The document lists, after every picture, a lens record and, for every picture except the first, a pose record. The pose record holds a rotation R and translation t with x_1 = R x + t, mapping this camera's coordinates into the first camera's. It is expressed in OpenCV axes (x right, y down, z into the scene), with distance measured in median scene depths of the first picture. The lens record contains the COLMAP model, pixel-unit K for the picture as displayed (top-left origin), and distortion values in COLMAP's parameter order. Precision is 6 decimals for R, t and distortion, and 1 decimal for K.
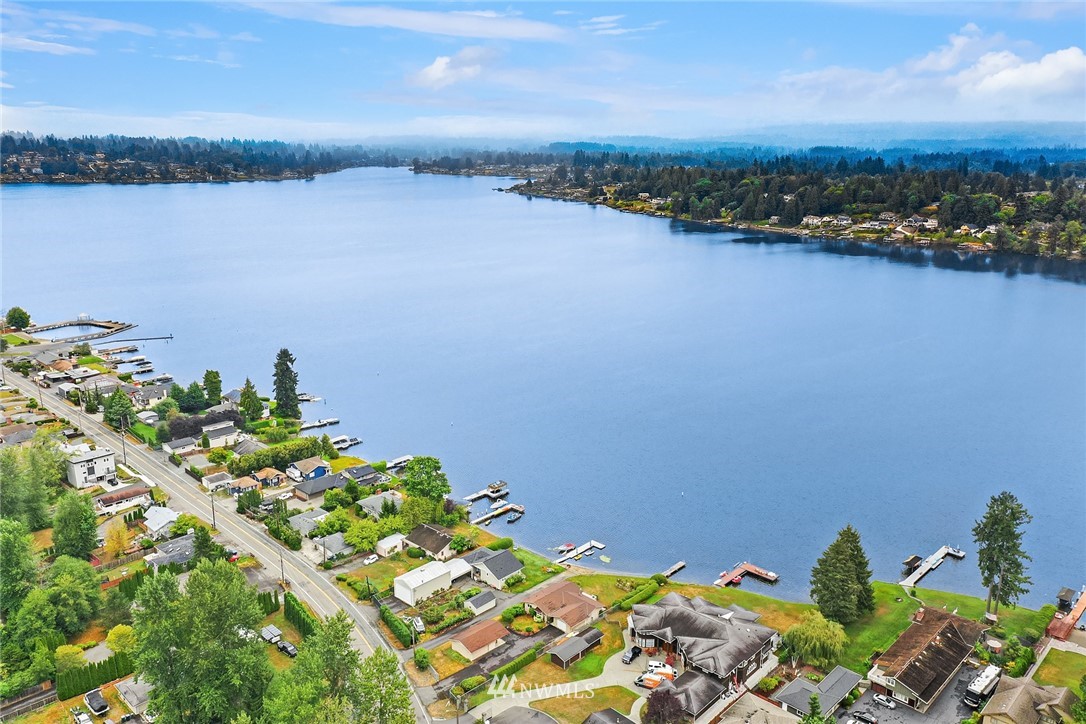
lens RADIAL K [[858.5, 0, 540.5], [0, 858.5, 361.5], [0, 0, 1]] dist [0.006473, 0.012837]
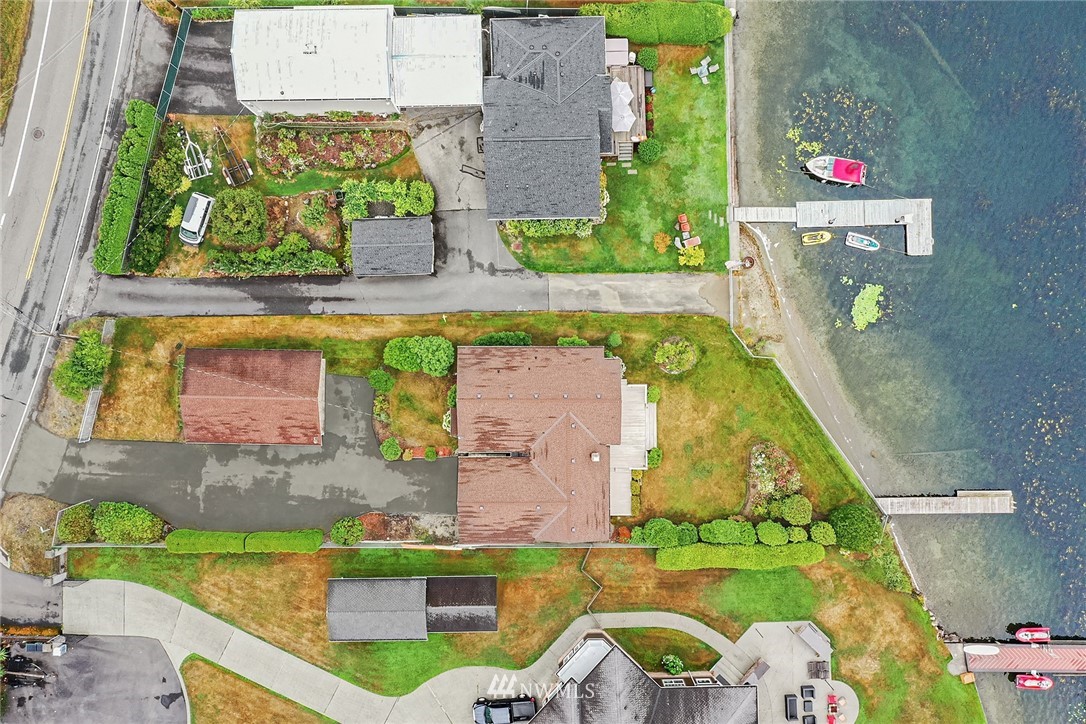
lens RADIAL K [[858.5, 0, 540.5], [0, 858.5, 361.5], [0, 0, 1]] dist [0.006473, 0.012837]
pose [[0.694252, 0.719716, 0.004748, 0.000101], [-0.181400, 0.168590, 0.968851, -0.013070], [0.696497, -0.673488, 0.247600, 0.208205]]
